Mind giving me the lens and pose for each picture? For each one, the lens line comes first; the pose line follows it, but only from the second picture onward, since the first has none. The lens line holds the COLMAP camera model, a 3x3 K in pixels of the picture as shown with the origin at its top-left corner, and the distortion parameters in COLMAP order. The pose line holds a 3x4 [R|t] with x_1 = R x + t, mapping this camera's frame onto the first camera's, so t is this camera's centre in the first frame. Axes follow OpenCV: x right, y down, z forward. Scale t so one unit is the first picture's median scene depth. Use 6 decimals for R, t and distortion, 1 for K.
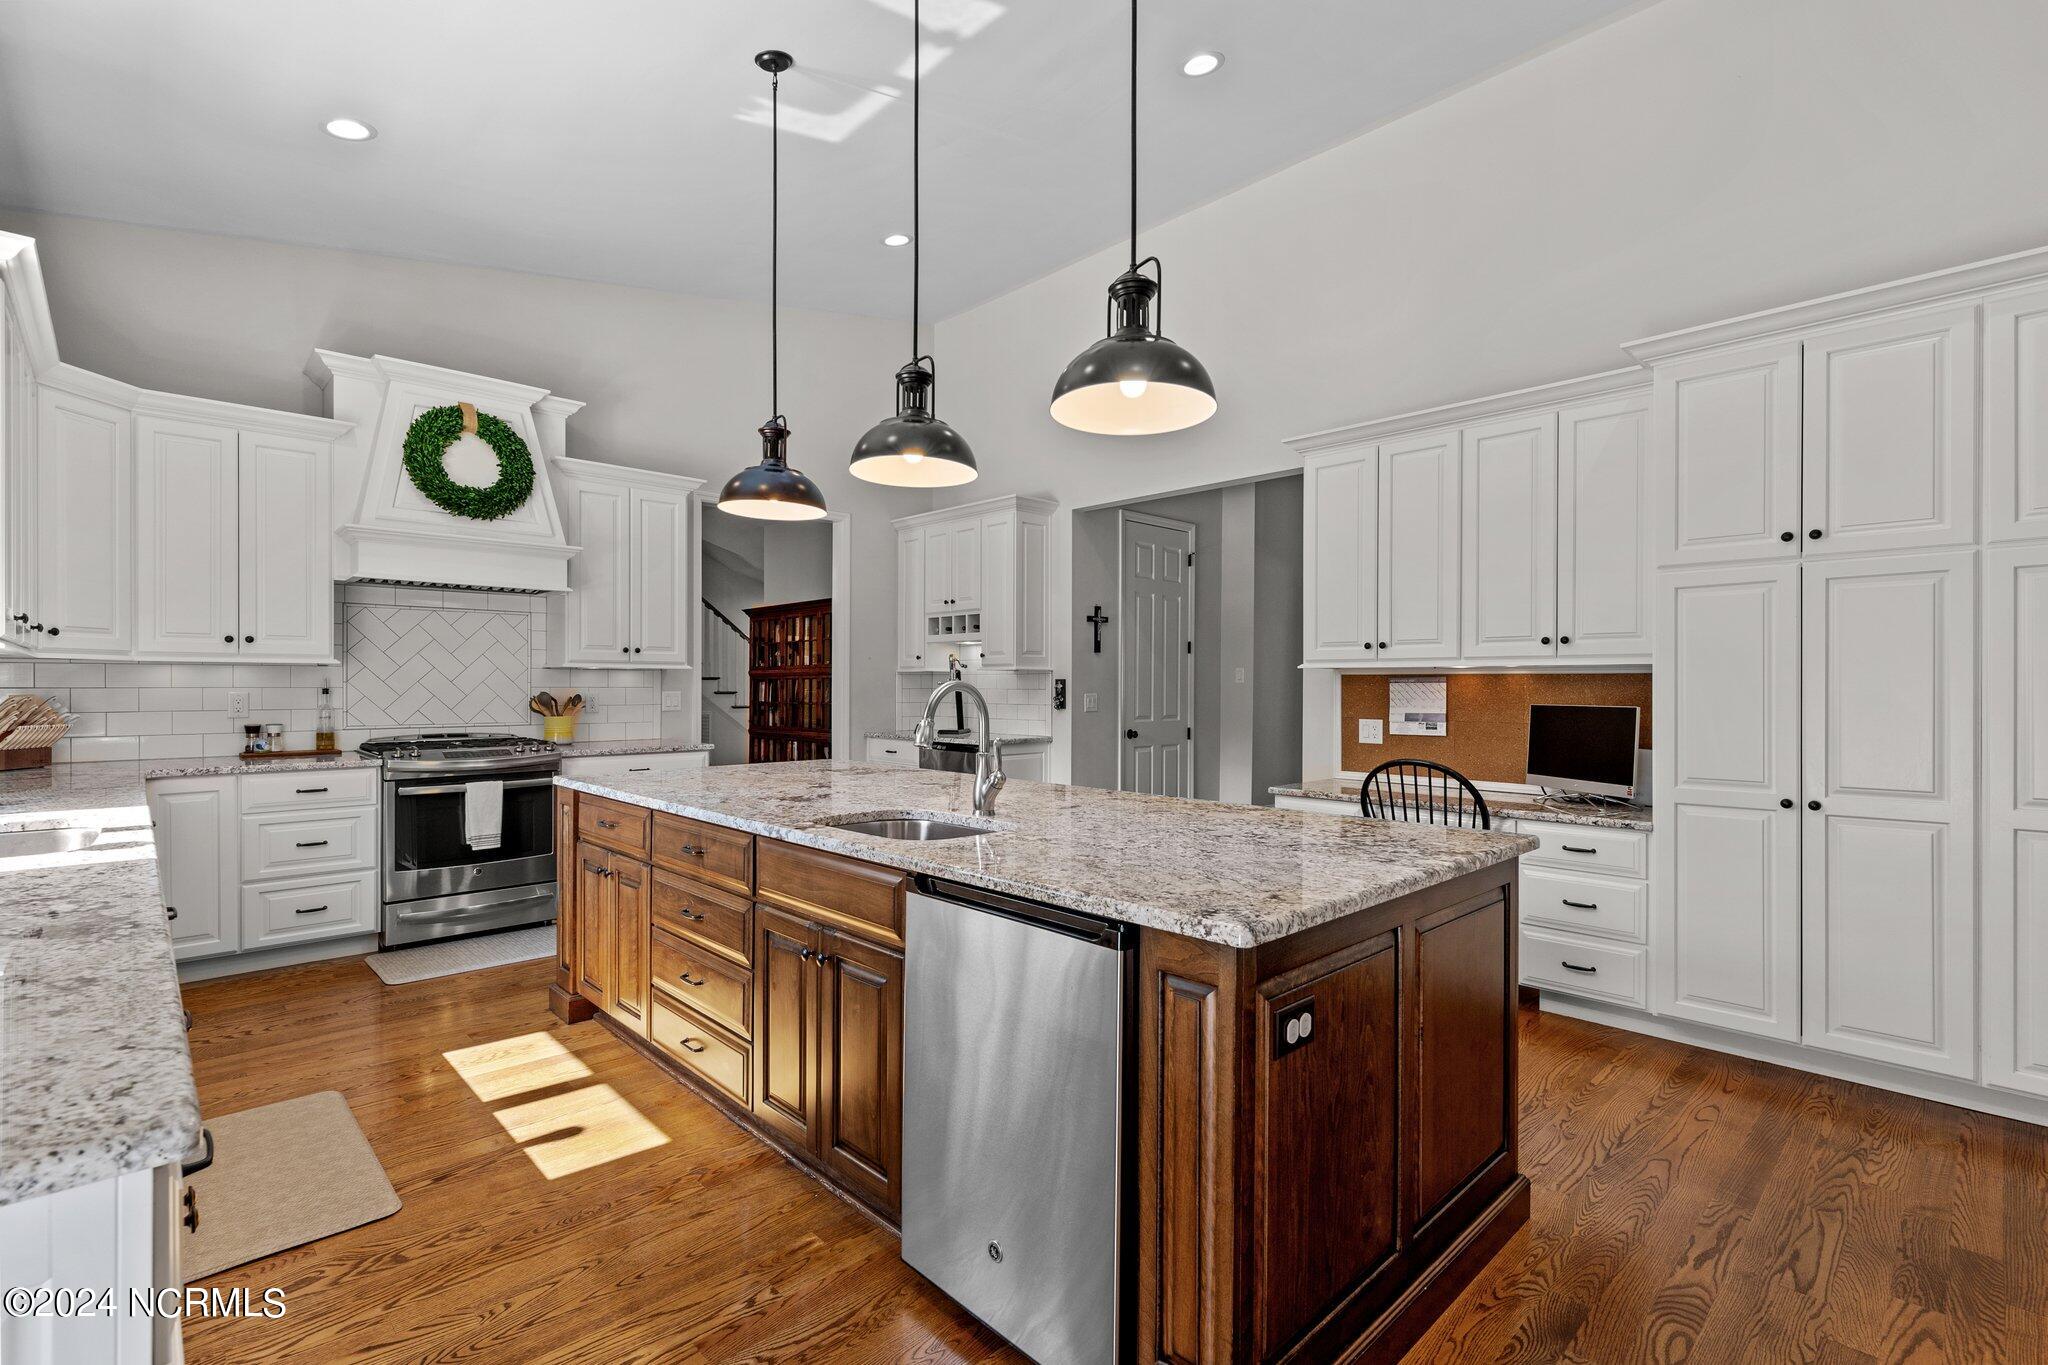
lens RADIAL K [[930.8, 0, 1010.1], [0, 930.8, 689.0], [0, 0, 1]] dist [0.001416, 0.000317]
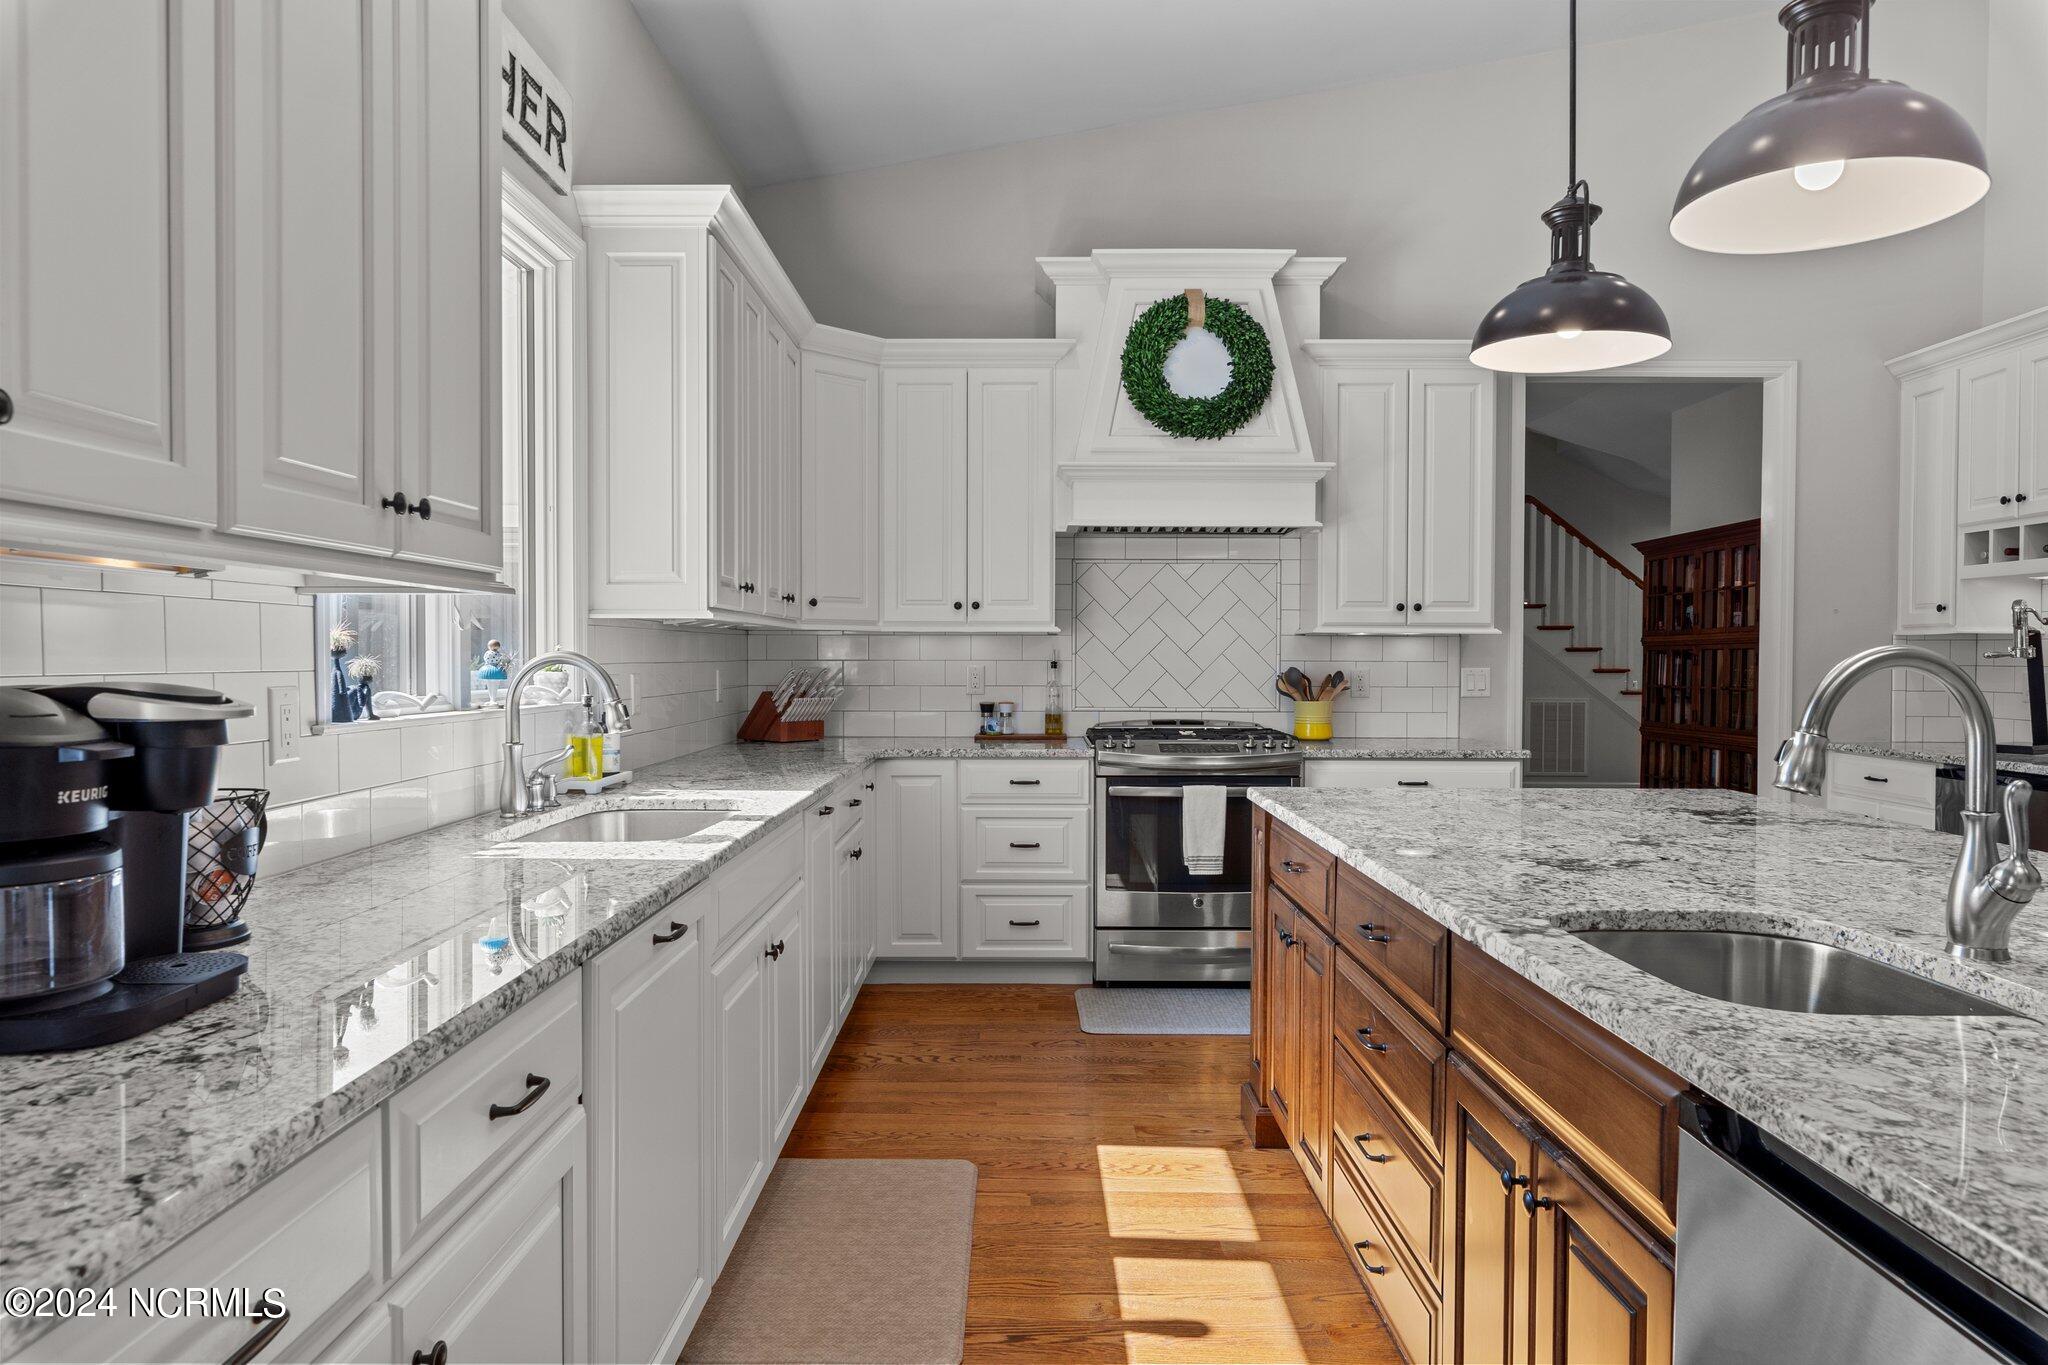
lens RADIAL K [[1255.0, 0, 1016.3], [0, 1255.0, 682.3], [0, 0, 1]] dist [-0.003251, 0.001451]
pose [[0.721048, 0.013402, -0.692756, 0.030021], [-0.004061, 0.999877, 0.015117, 0.001010], [0.692874, -0.008087, 0.721014, 0.162750]]
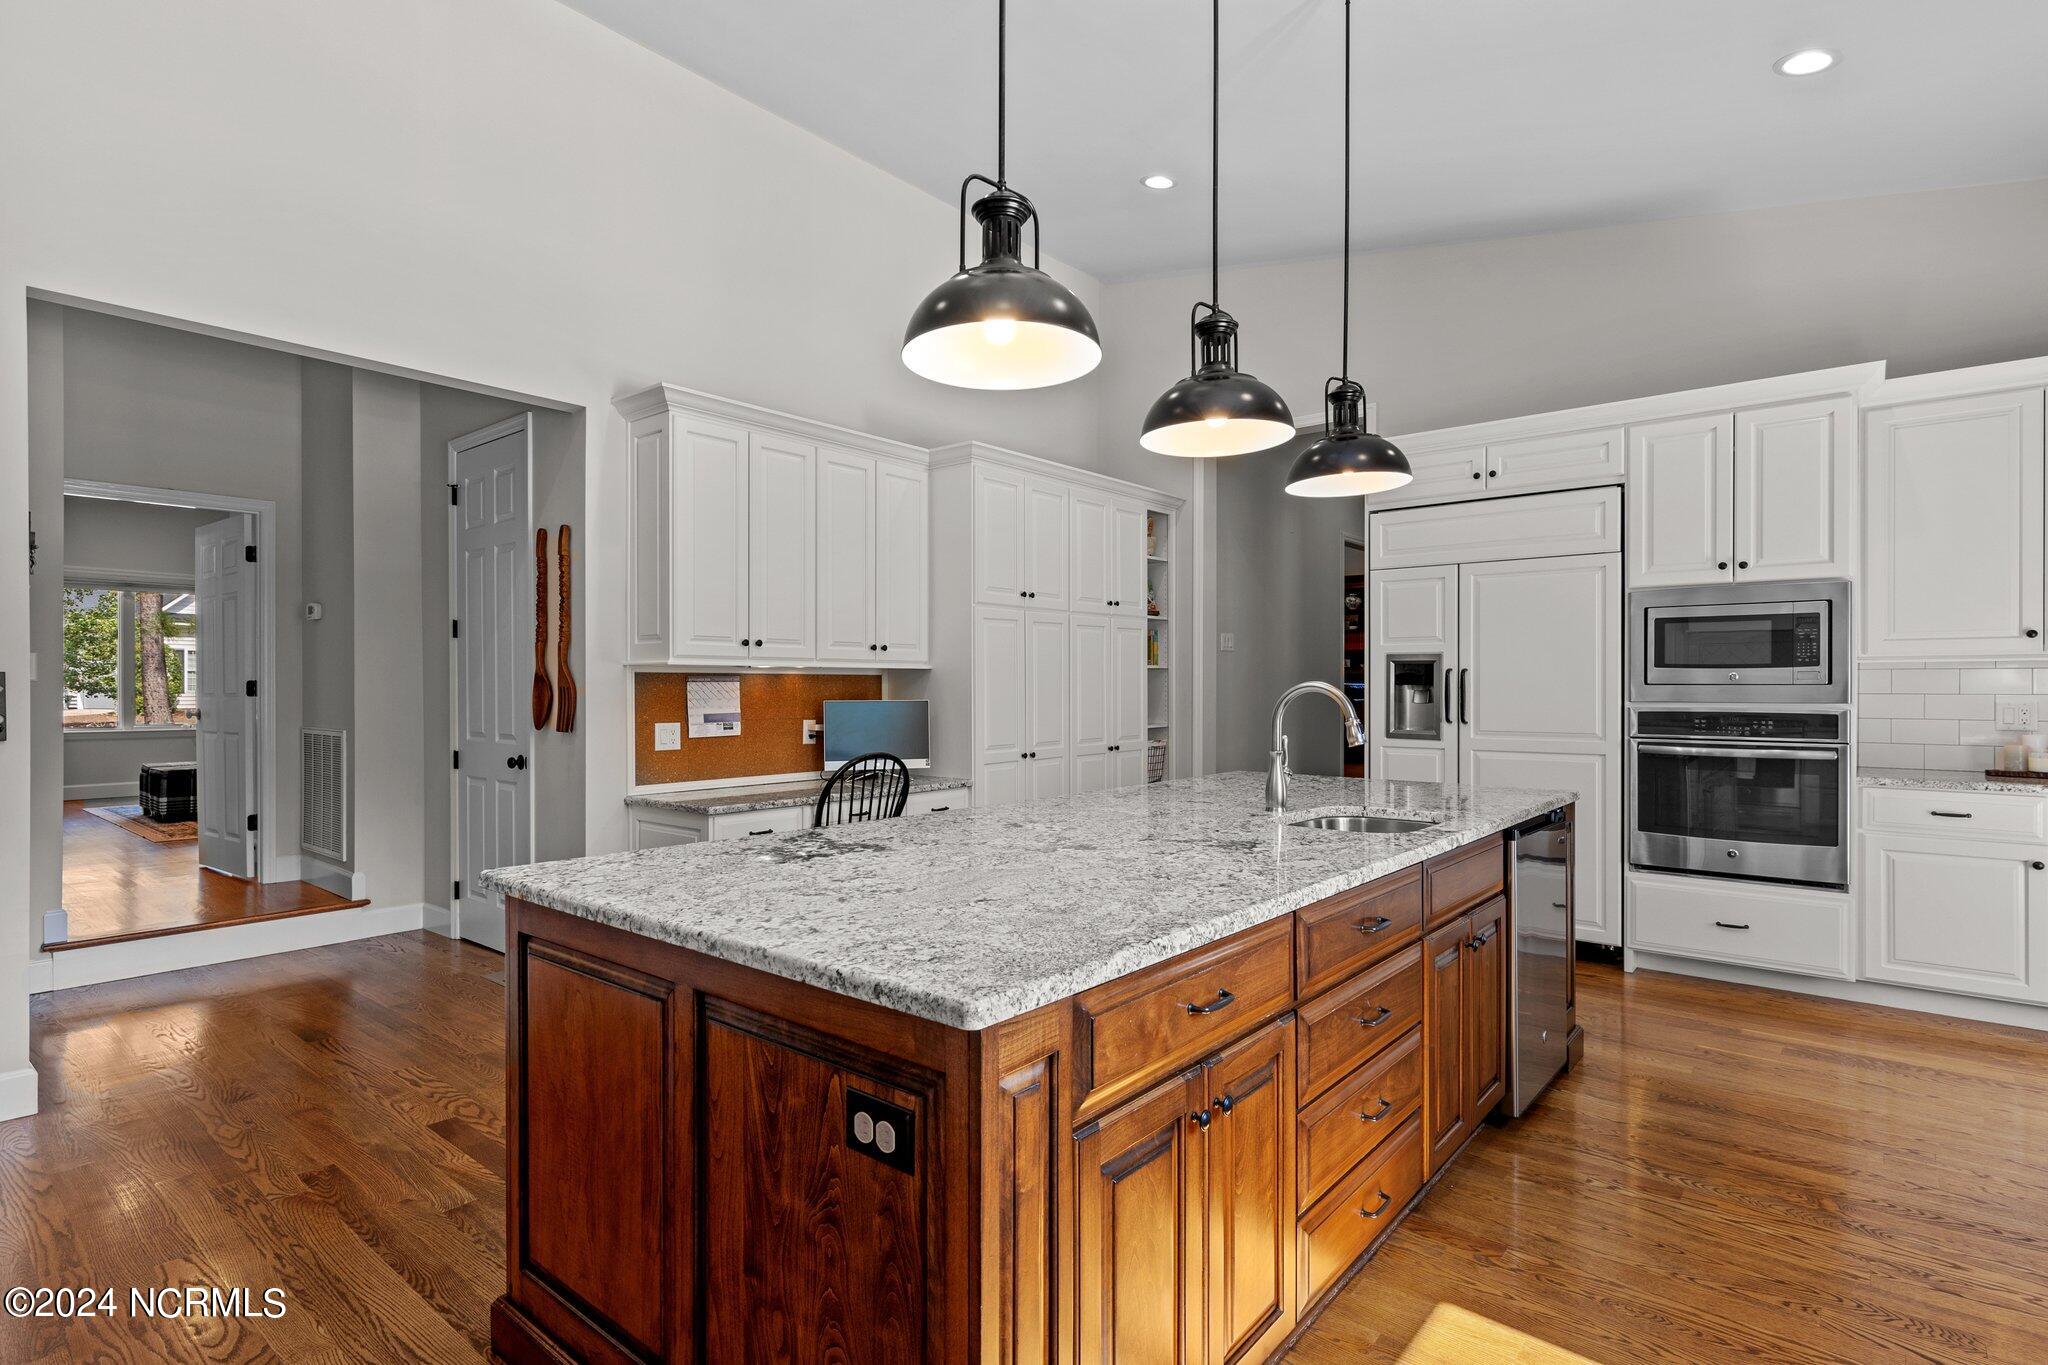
lens RADIAL K [[1019.8, 0, 1018.3], [0, 1019.8, 677.8], [0, 0, 1]] dist [0.003105, 0.000152]
pose [[-0.106169, 0.000944, 0.994348, -0.672385], [0.005705, 0.999984, -0.000340, -0.008988], [-0.994332, 0.005637, -0.106173, 0.840091]]
